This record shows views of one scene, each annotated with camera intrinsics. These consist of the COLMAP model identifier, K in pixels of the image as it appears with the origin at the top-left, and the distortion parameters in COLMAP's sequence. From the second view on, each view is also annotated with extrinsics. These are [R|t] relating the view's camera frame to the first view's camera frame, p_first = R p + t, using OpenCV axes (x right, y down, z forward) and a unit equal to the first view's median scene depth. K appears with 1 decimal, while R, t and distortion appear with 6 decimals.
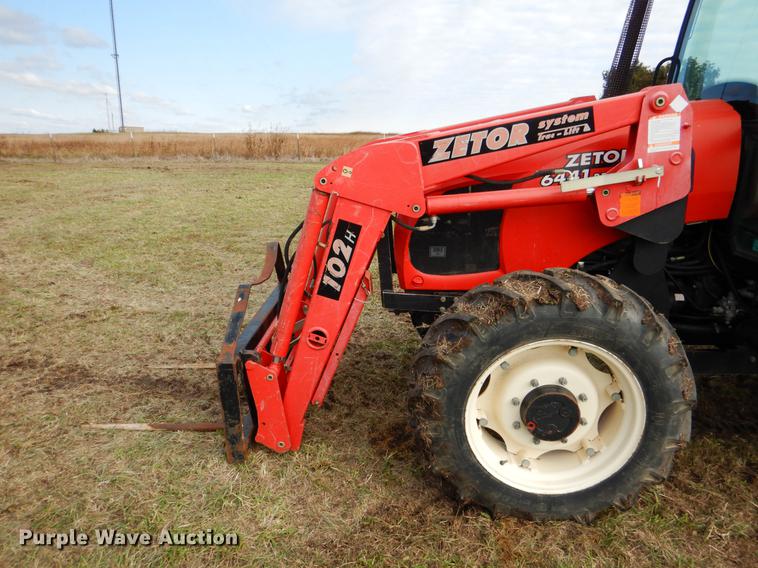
lens RADIAL K [[541.7, 0, 366.9], [0, 541.7, 281.9], [0, 0, 1]] dist [0.009668, -0.005768]
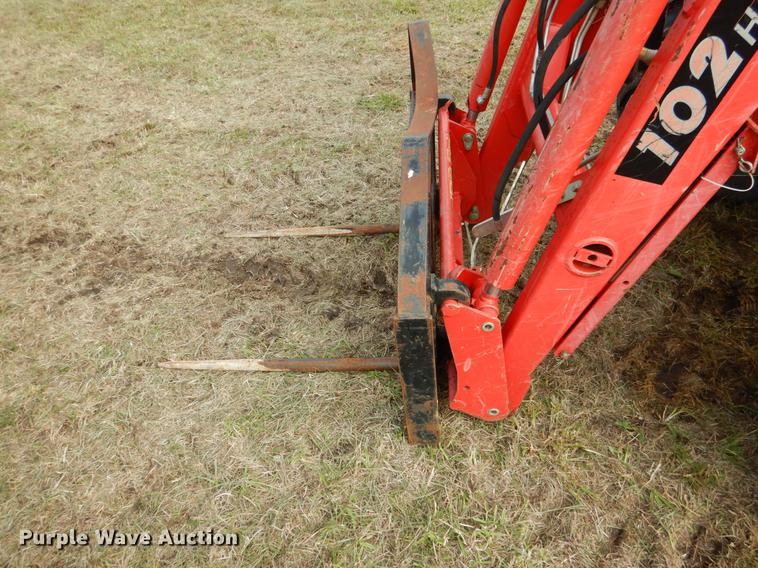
lens RADIAL K [[541.7, 0, 371.4], [0, 541.7, 283.7], [0, 0, 1]] dist [0.009668, -0.005768]
pose [[0.996442, -0.043667, -0.072089, -0.266358], [0.070427, 0.901243, 0.427552, -0.100760], [0.046300, -0.431108, 0.901112, 0.566605]]
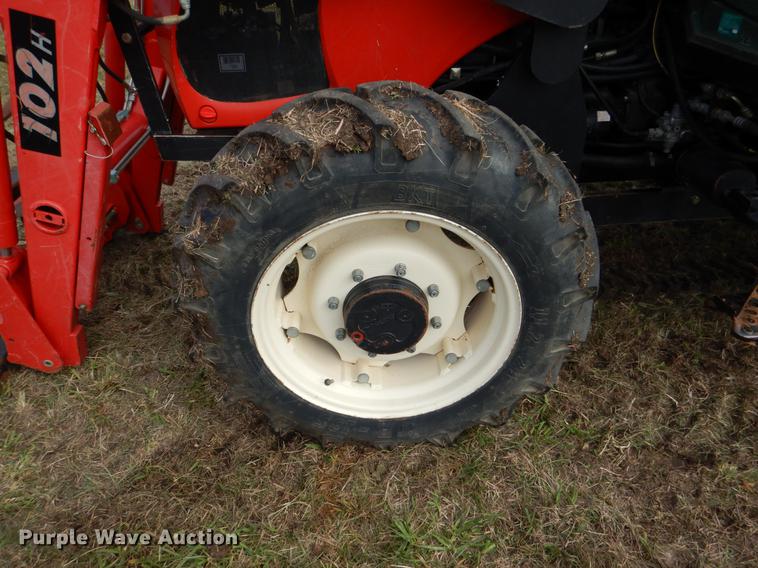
lens RADIAL K [[541.7, 0, 369.6], [0, 541.7, 282.9], [0, 0, 1]] dist [0.009668, -0.005768]
pose [[0.995643, -0.076146, 0.053824, 0.258174], [0.055163, 0.946346, 0.318412, -0.006982], [-0.075182, -0.314056, 0.946423, 0.350996]]
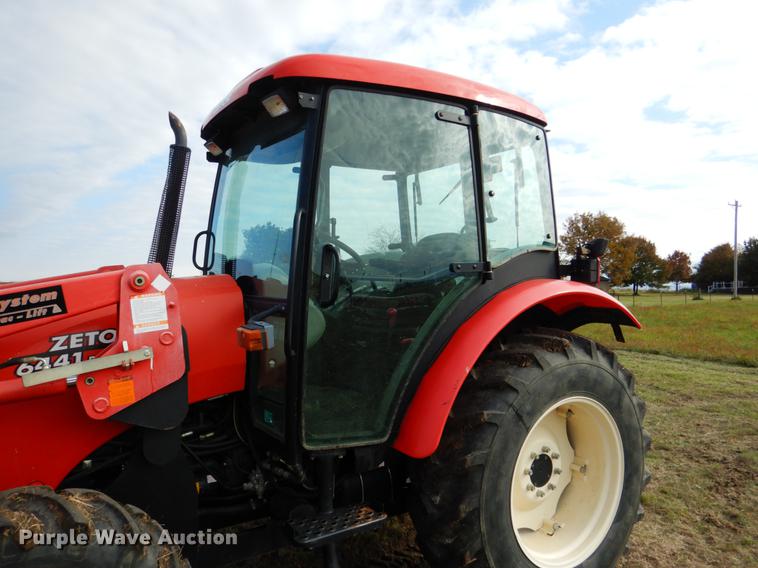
lens RADIAL K [[541.7, 0, 363.8], [0, 541.7, 283.7], [0, 0, 1]] dist [0.009668, -0.005768]
pose [[0.820693, 0.002238, 0.571364, 0.284892], [0.149369, 0.964376, -0.218328, -0.056724], [-0.551499, 0.264525, 0.791123, 0.038592]]
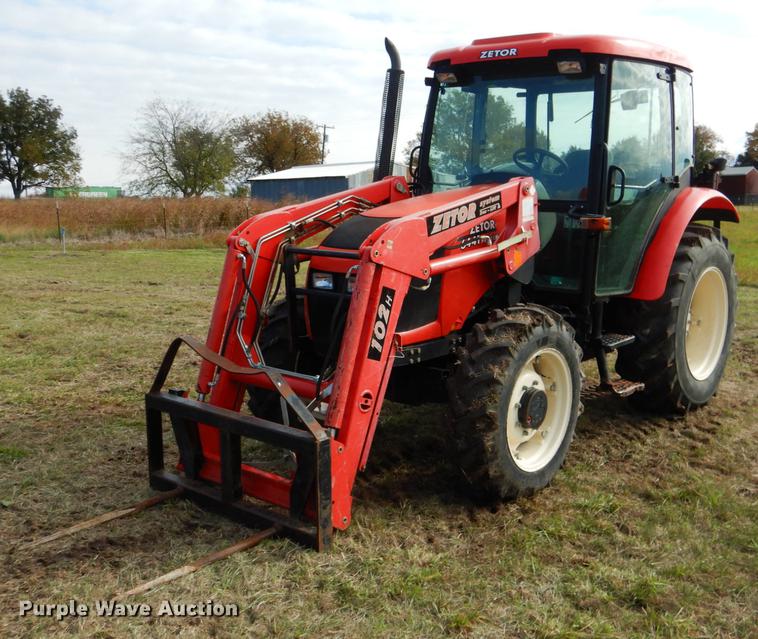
lens RADIAL K [[846.9, 0, 358.7], [0, 846.9, 308.3], [0, 0, 1]] dist [0.020811, 0.000000]
pose [[0.627232, -0.103422, 0.771935, -1.413752], [0.205450, 0.978009, -0.035906, -0.017299], [-0.751246, 0.181115, 0.634687, -0.070433]]
